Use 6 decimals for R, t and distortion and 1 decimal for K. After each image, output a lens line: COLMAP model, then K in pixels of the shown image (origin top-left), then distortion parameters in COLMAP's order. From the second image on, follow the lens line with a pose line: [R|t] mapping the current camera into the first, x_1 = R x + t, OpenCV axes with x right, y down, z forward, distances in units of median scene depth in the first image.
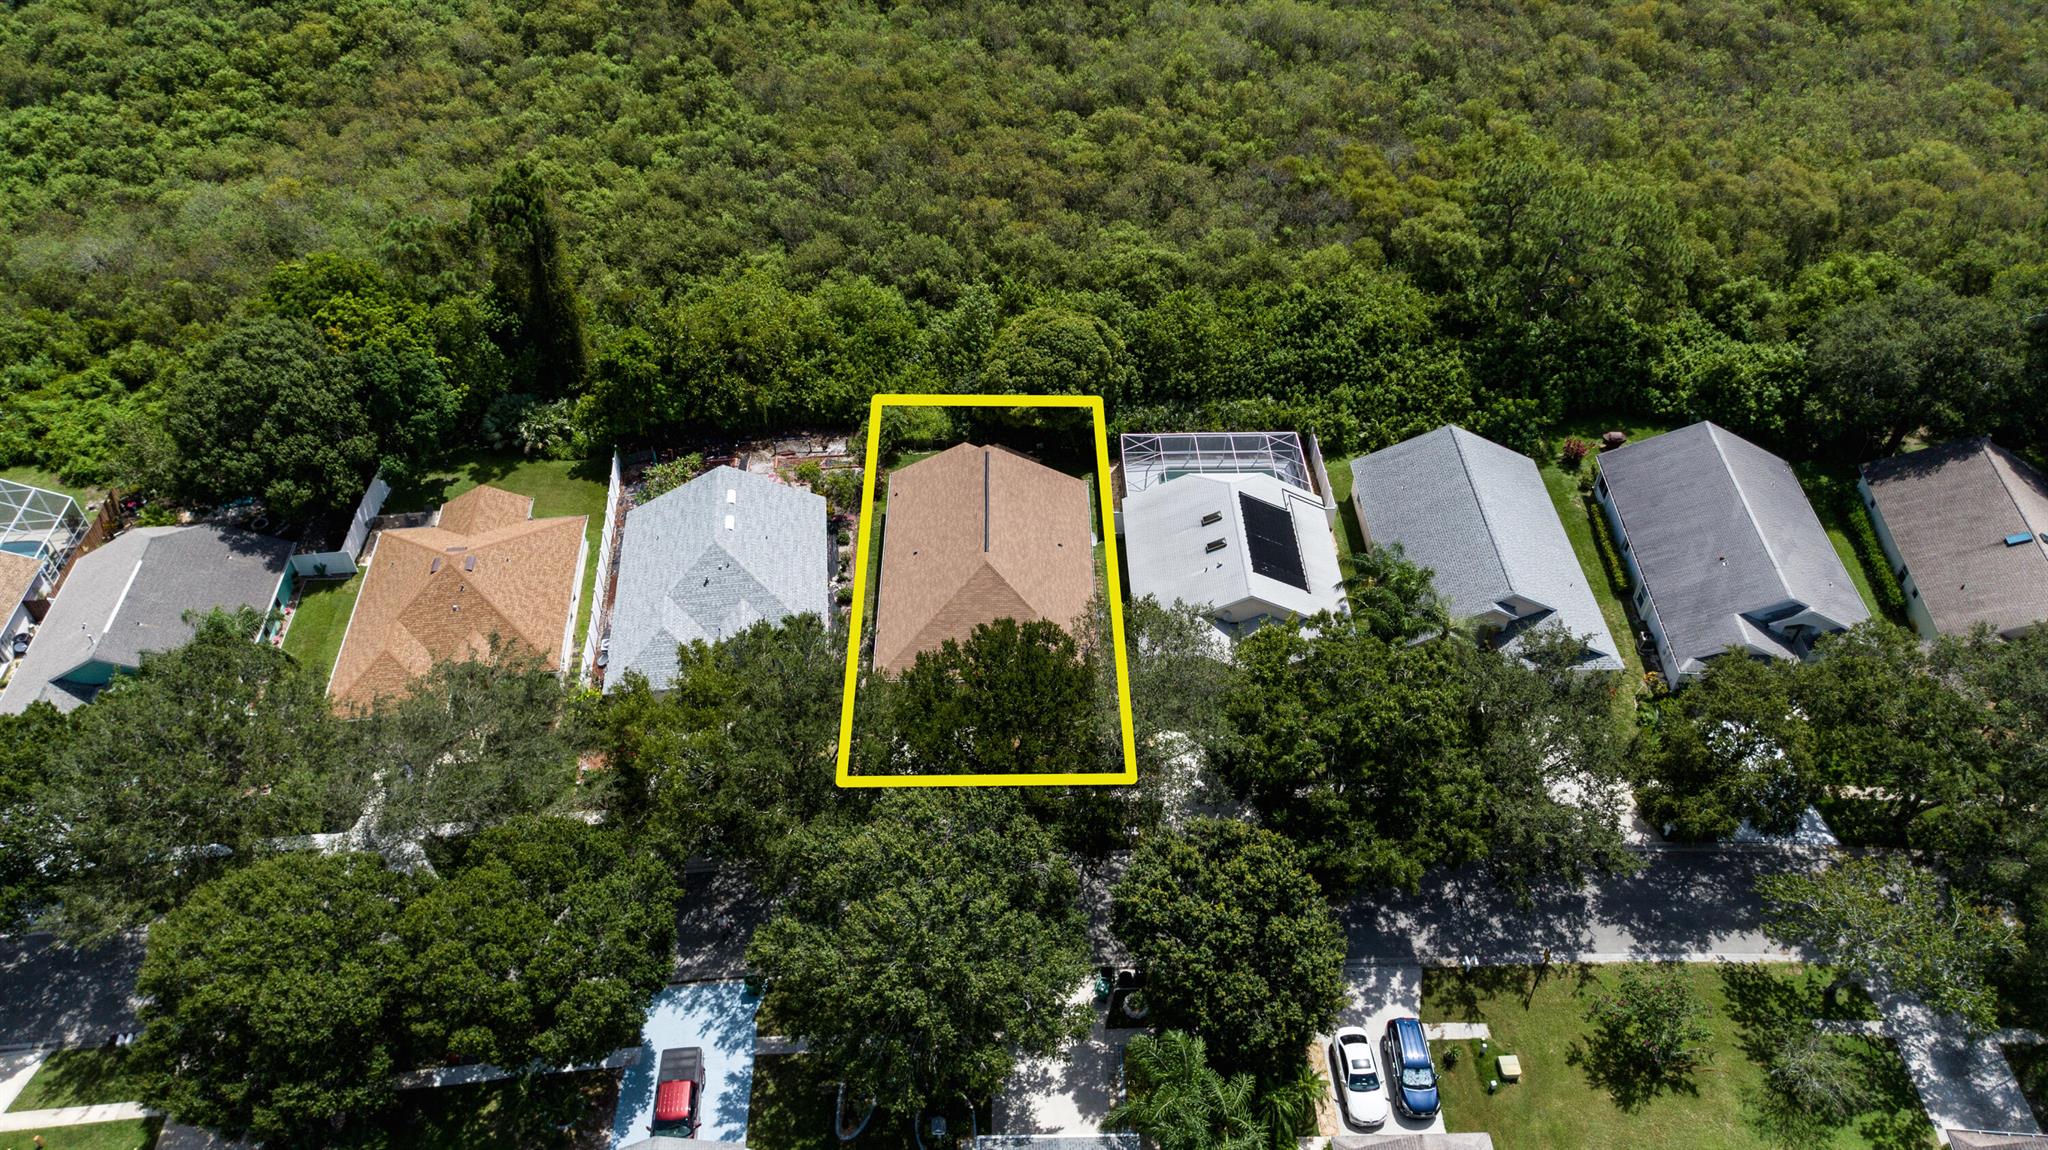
lens RADIAL K [[1481.9, 0, 1024.0], [0, 1481.9, 575.0], [0, 0, 1]] dist [0.006542, 0.003470]
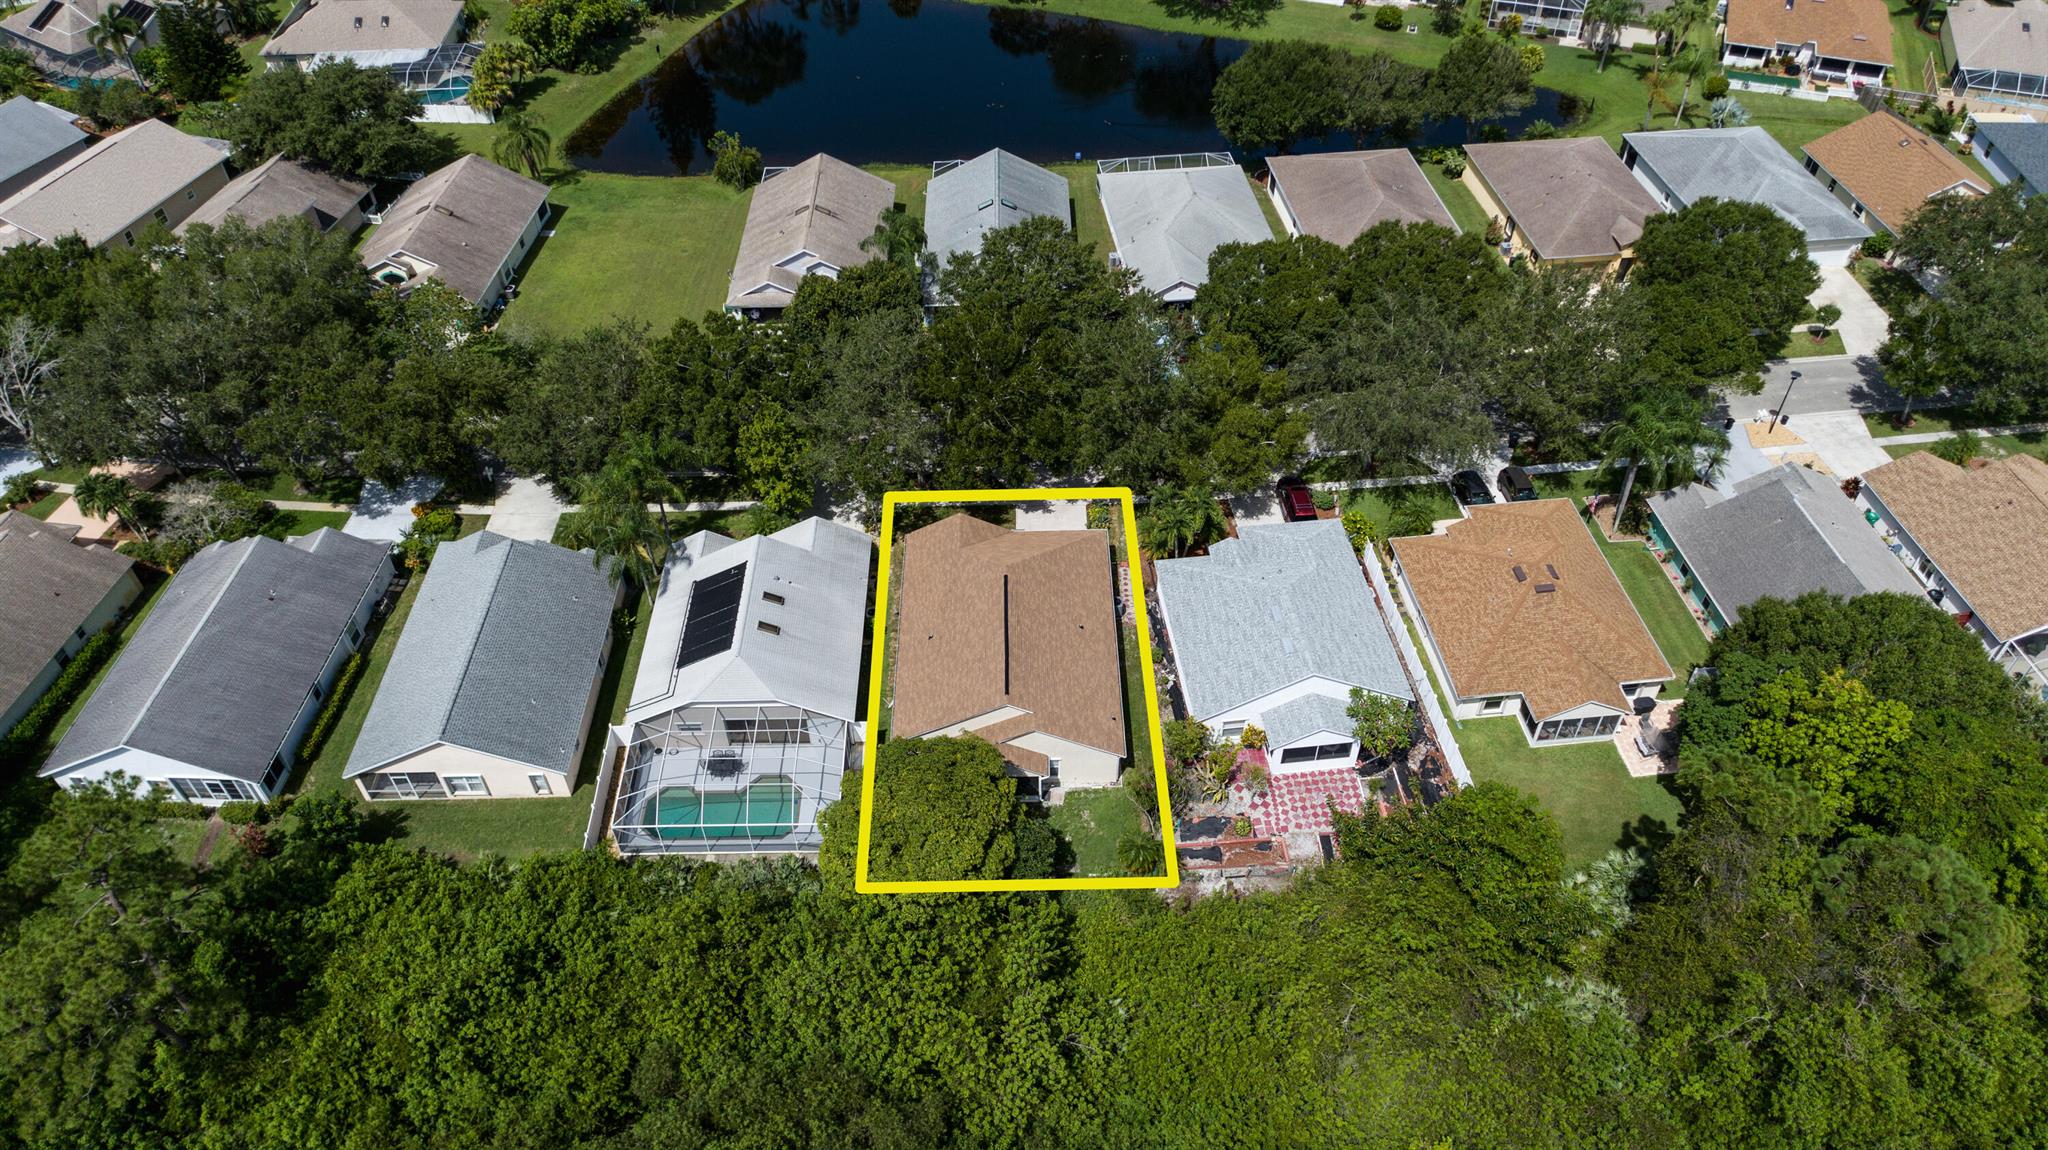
lens RADIAL K [[1393.7, 0, 1024.0], [0, 1393.7, 575.0], [0, 0, 1]] dist [0.006142, 0.002372]
pose [[-0.999909, 0.010936, 0.007873, -0.040212], [0.008522, 0.060606, 0.998125, -0.858441], [0.010438, 0.998102, -0.060694, 0.950084]]
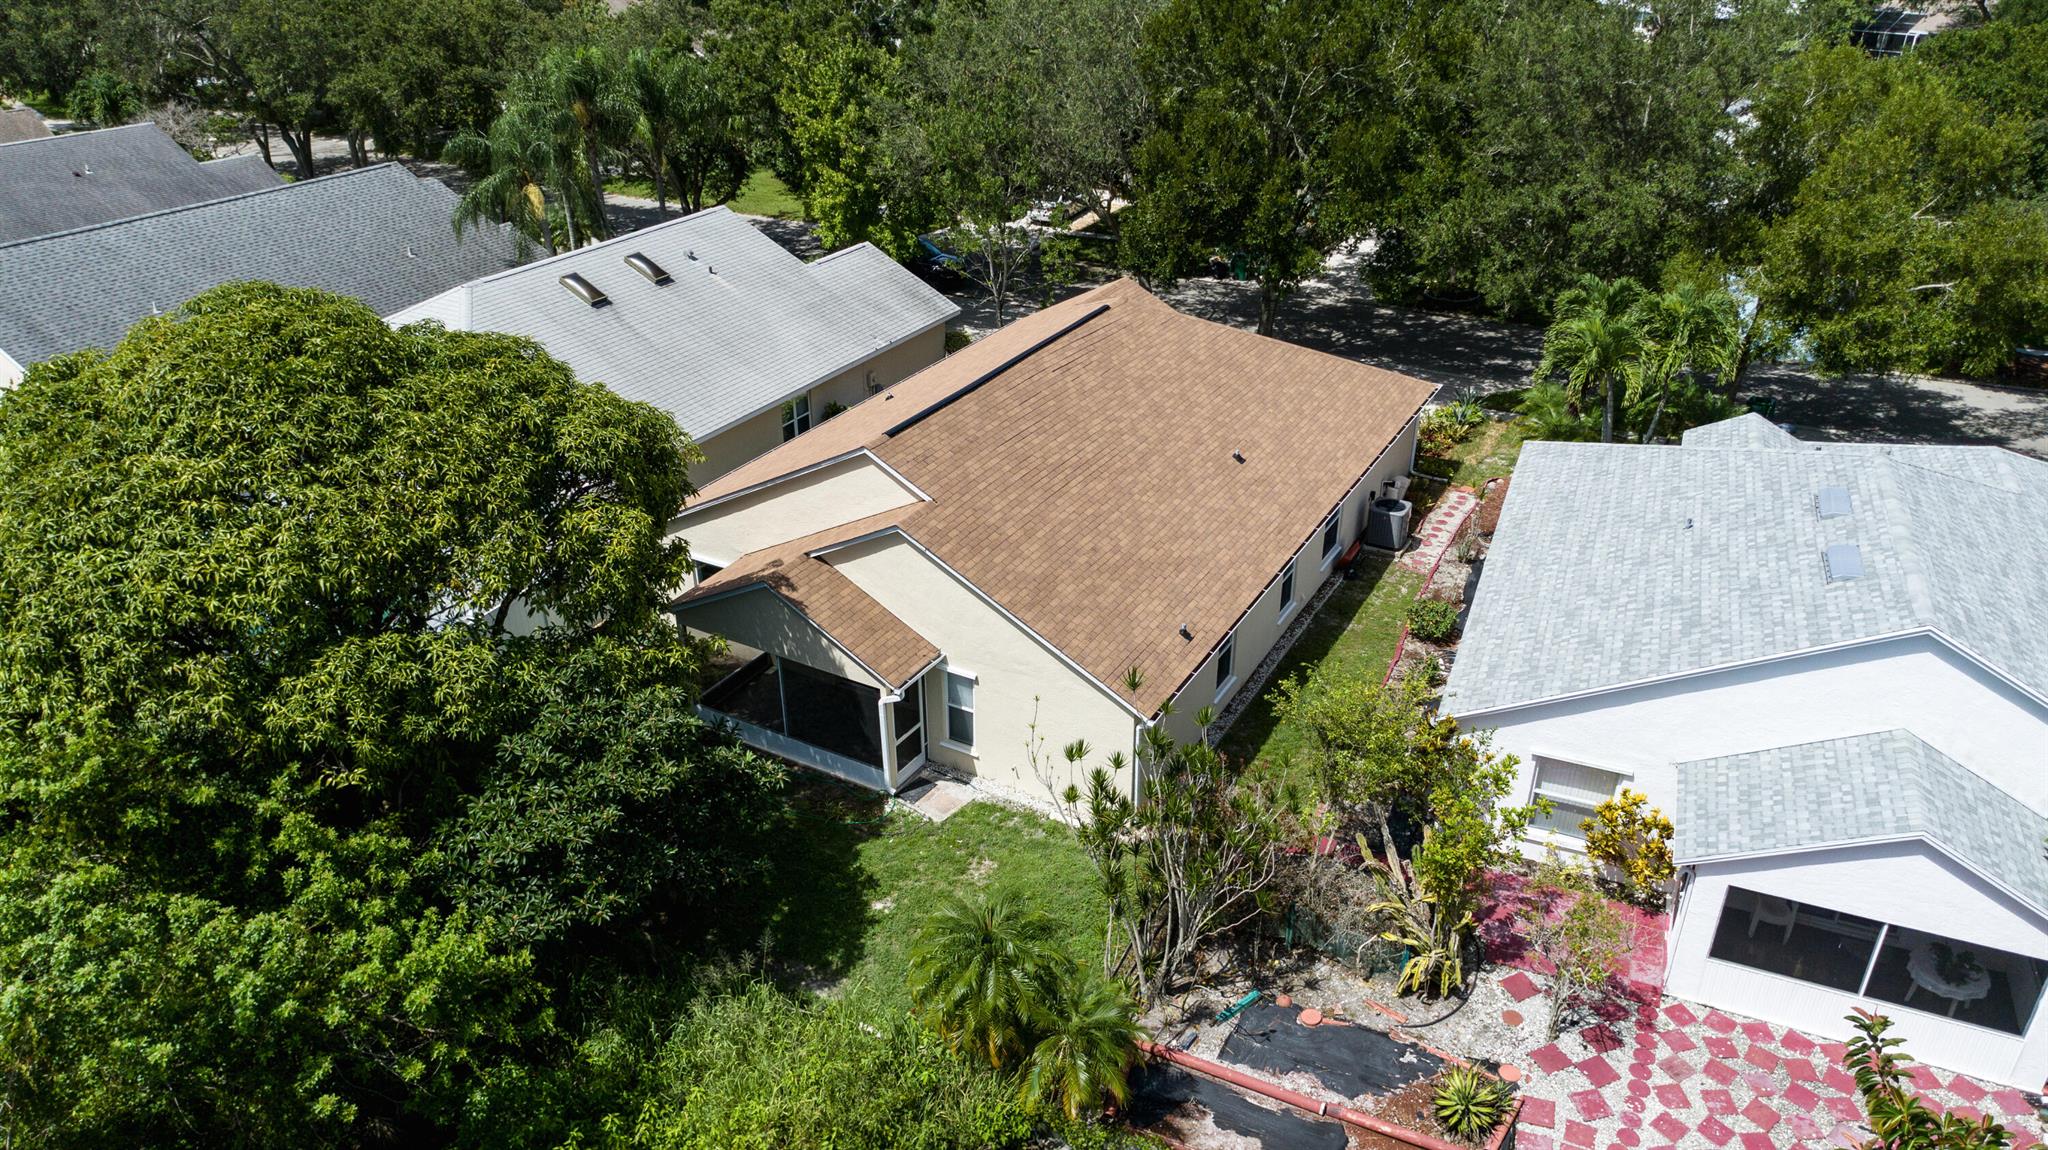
lens RADIAL K [[1393.7, 0, 1024.0], [0, 1393.7, 575.0], [0, 0, 1]] dist [0.006142, 0.002372]
pose [[-0.868831, -0.230898, 0.437970, -0.169543], [0.335308, 0.376440, 0.863633, -0.289148], [-0.364281, 0.897206, -0.249641, 1.050058]]
